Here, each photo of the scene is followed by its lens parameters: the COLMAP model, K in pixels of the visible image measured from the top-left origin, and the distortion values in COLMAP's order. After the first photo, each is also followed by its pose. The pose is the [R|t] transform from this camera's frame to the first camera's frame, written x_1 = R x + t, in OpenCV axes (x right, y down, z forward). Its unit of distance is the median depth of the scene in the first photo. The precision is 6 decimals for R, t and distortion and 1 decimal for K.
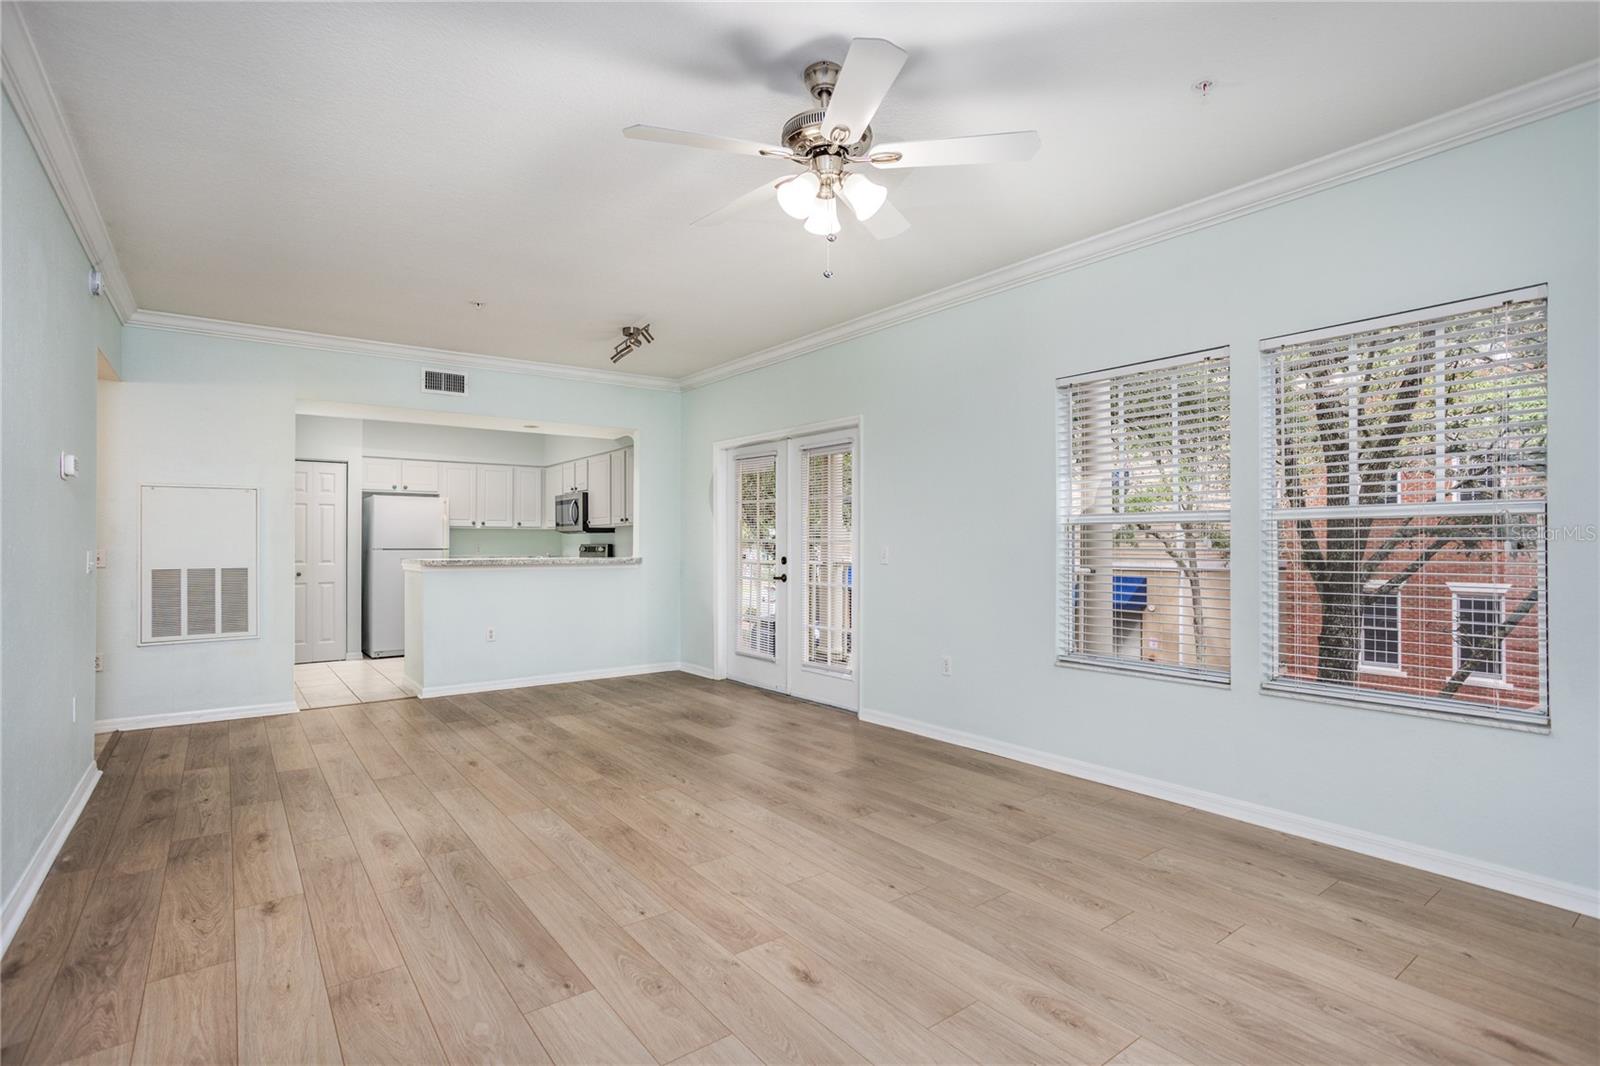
lens RADIAL K [[768.5, 0, 793.6], [0, 768.5, 534.6], [0, 0, 1]] dist [-0.048212, 0.027137]
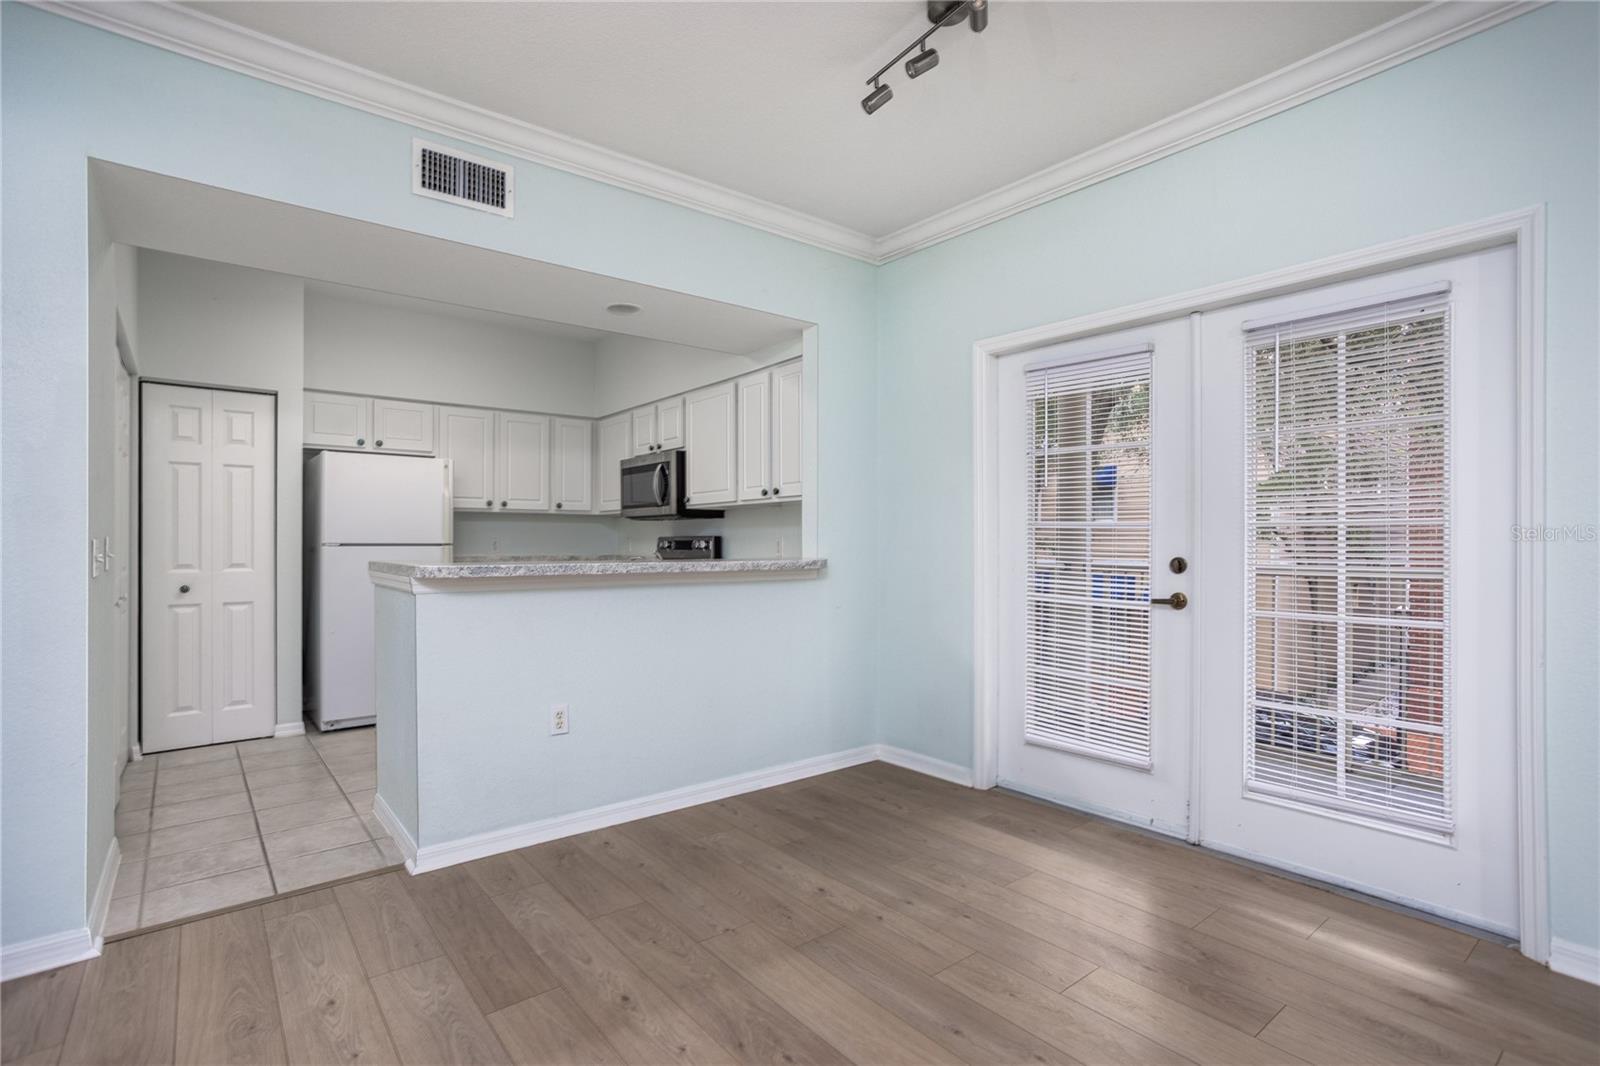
lens RADIAL K [[762.7, 0, 794.5], [0, 762.7, 537.8], [0, 0, 1]] dist [-0.023094, 0.000571]
pose [[0.999608, 0.000322, 0.028008, -0.399079], [-0.000485, 0.999983, 0.005823, 0.020250], [-0.028005, -0.005834, 0.999591, 0.787483]]
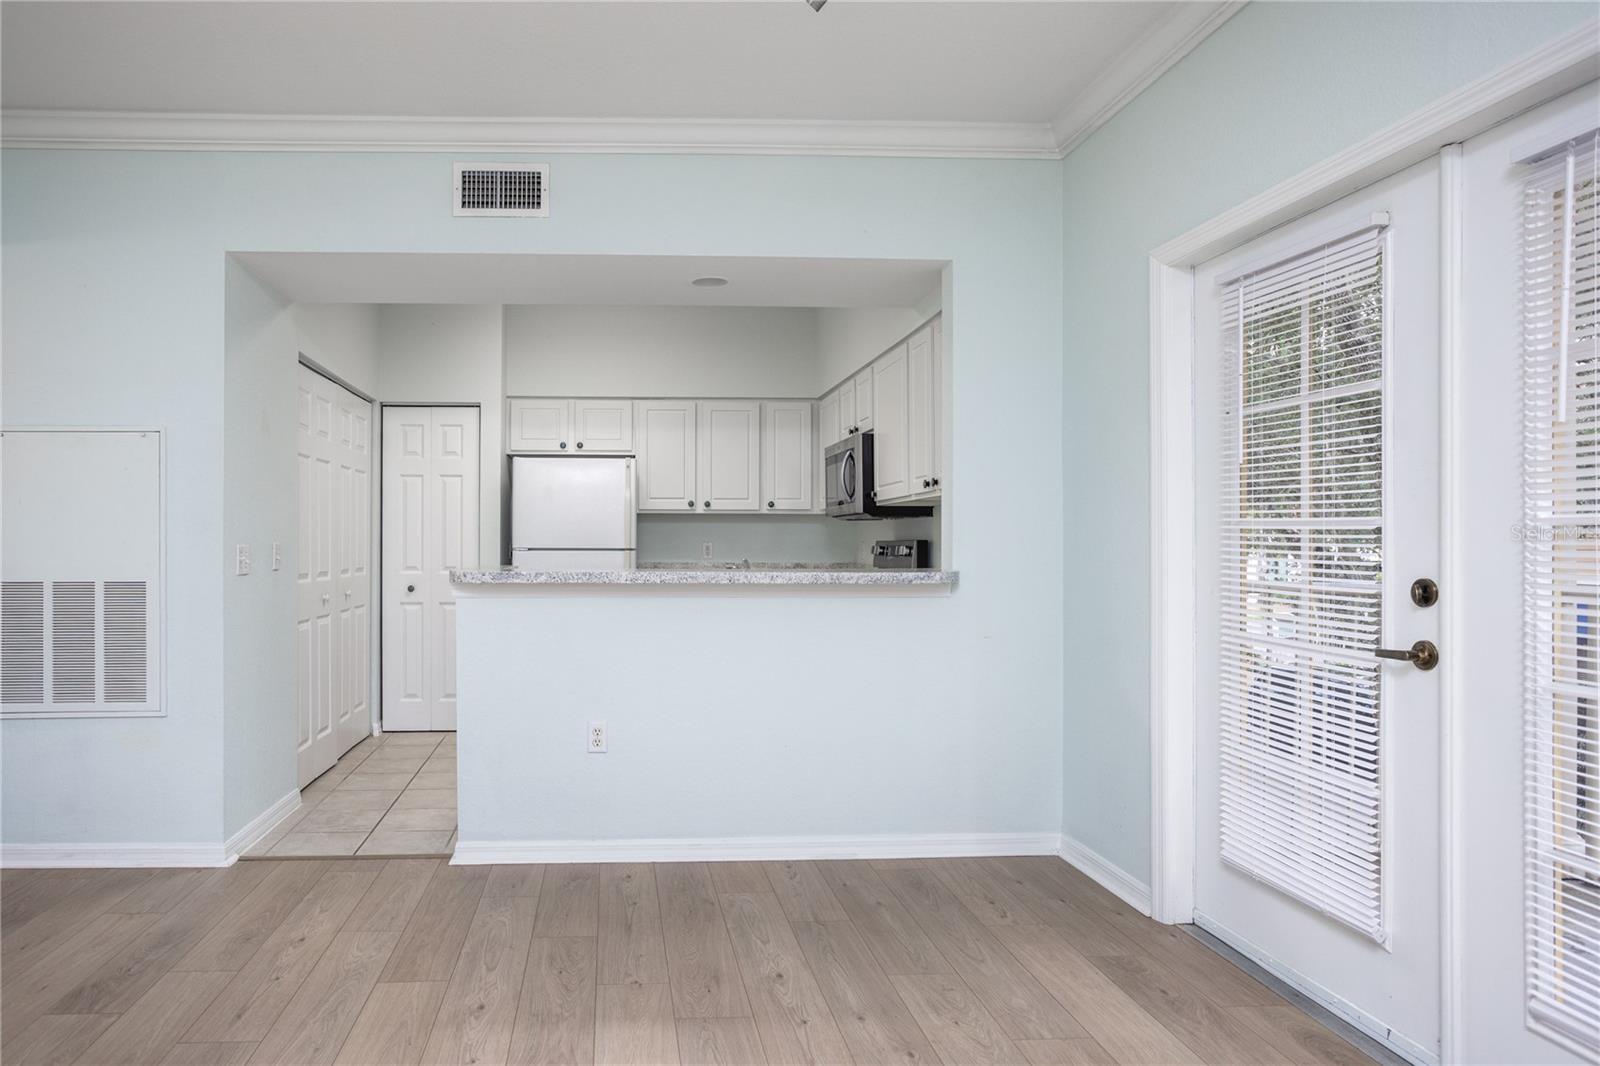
lens RADIAL K [[978.7, 0, 643.7], [0, 978.7, 536.5], [0, 0, 1]] dist [-0.021842, 0.002439]
pose [[0.817751, -0.002900, -0.575565, -0.063065], [0.004492, 0.999989, 0.001344, 0.017283], [0.575555, -0.003685, 0.817755, 0.823941]]
